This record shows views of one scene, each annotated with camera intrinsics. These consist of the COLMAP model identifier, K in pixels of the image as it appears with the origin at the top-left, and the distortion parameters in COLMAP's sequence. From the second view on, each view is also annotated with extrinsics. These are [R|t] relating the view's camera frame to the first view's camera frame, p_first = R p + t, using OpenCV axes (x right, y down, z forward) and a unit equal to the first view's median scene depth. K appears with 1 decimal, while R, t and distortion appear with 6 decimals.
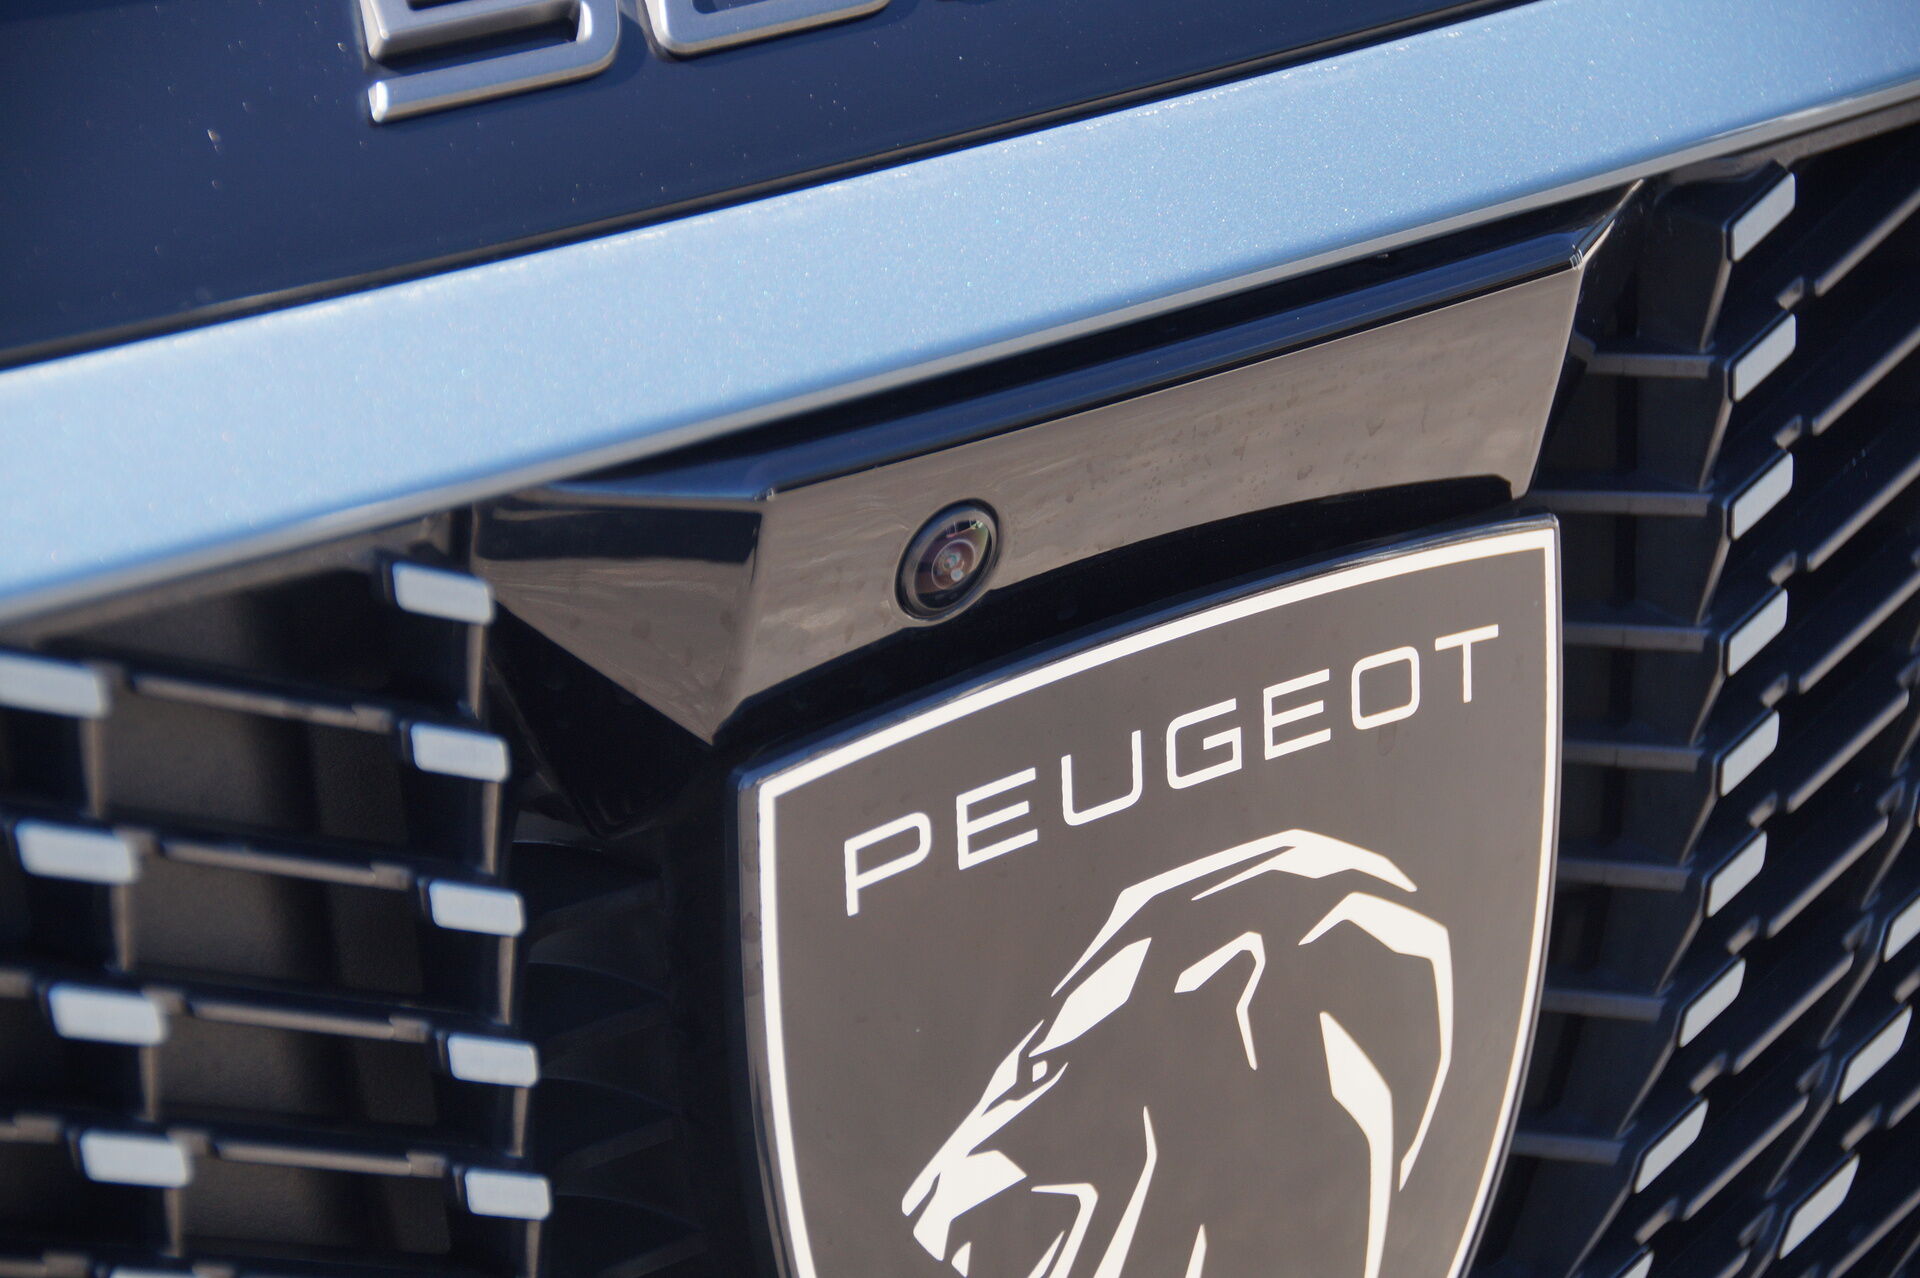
lens RADIAL K [[7463.1, 0, 960.0], [0, 7463.1, 639.0], [0, 0, 1]] dist [-0.030468, -0.170441]
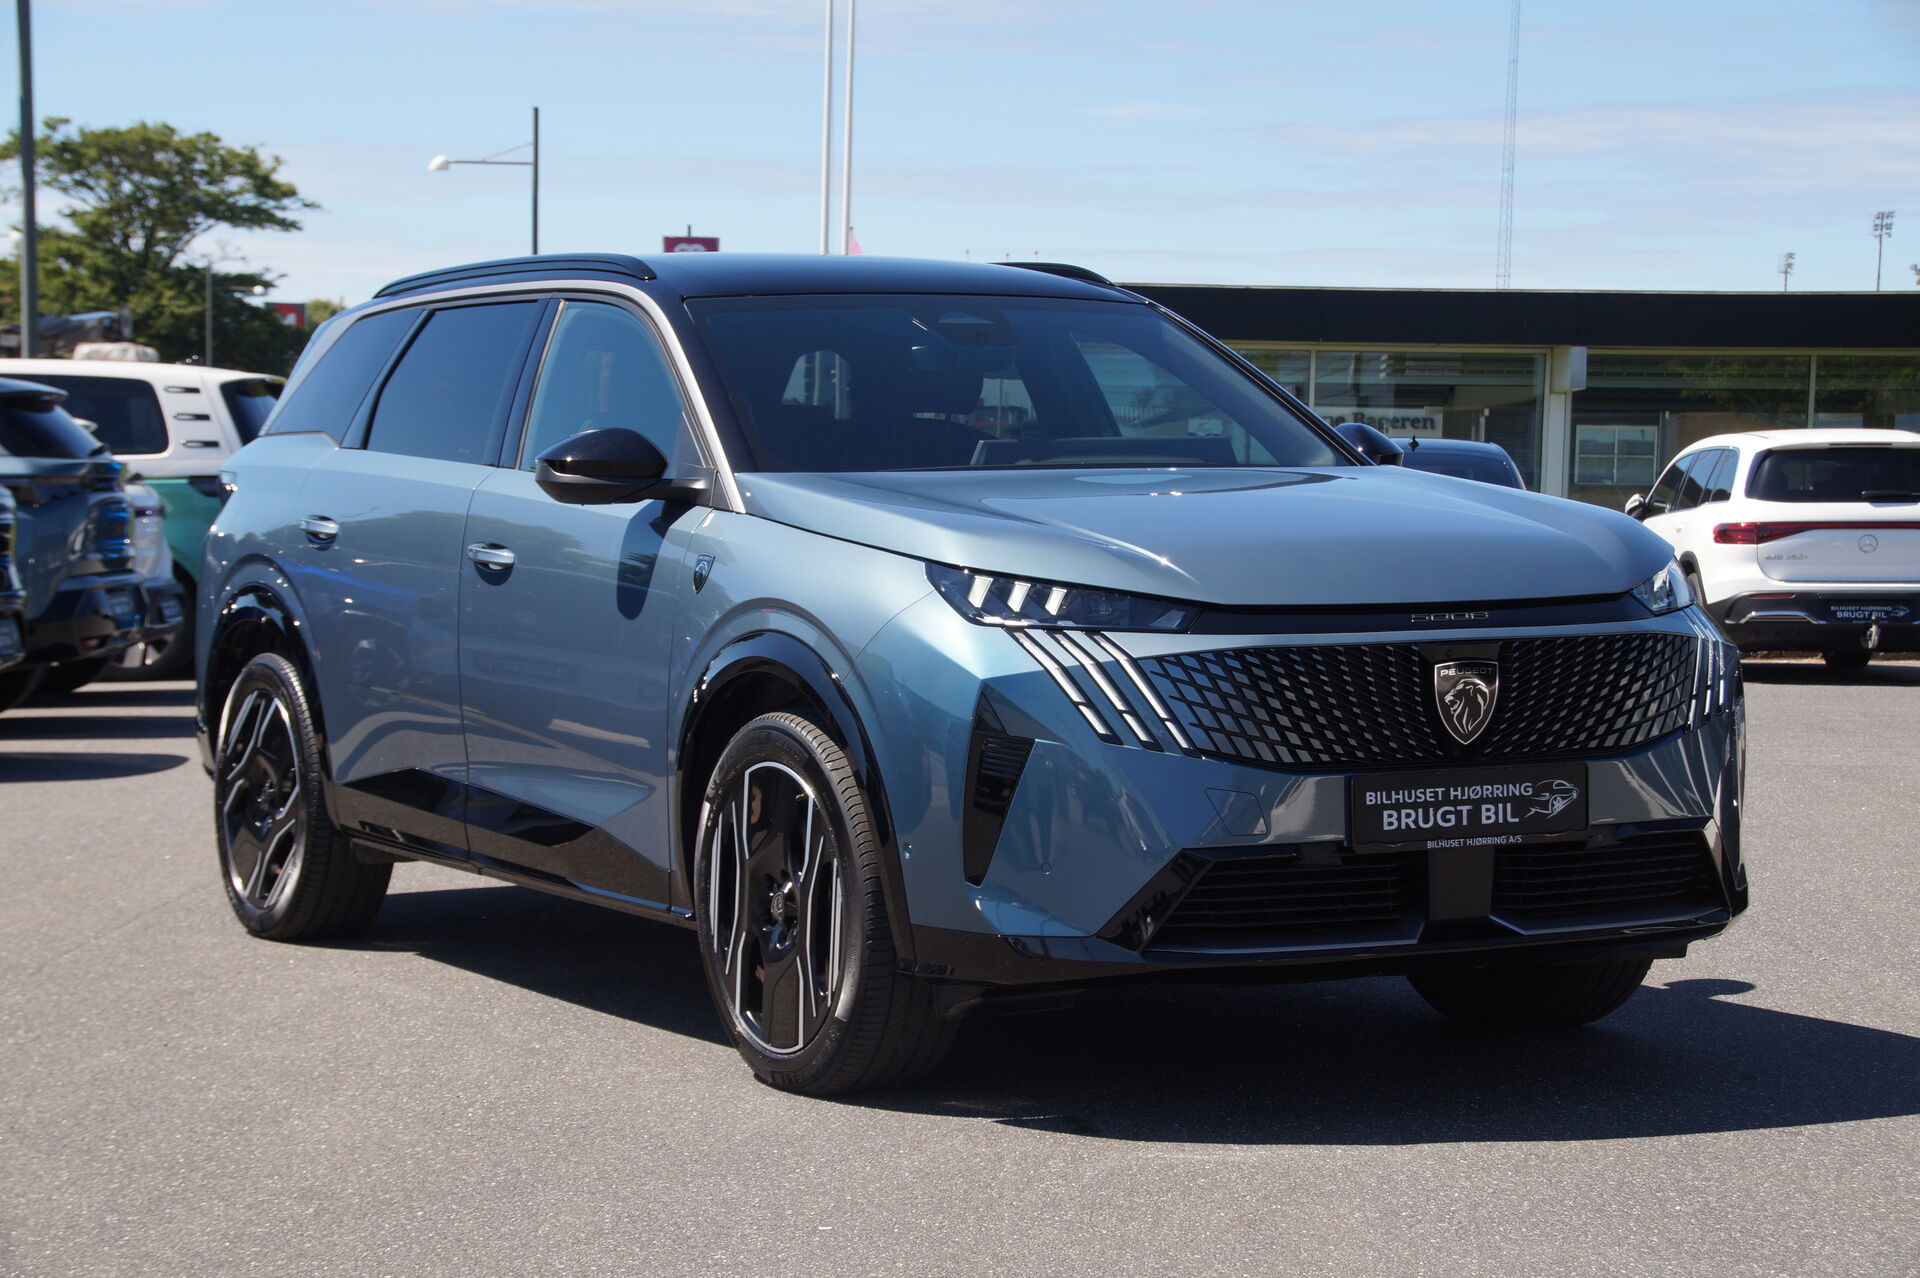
lens RADIAL K [[3702.0, 0, 960.0], [0, 3702.0, 639.0], [0, 0, 1]] dist [0.002505, 0.002554]
pose [[0.995329, 0.039214, -0.088219, -0.264249], [-0.050569, 0.990169, -0.130412, 0.798522], [0.082238, 0.134264, 0.987527, -5.076230]]
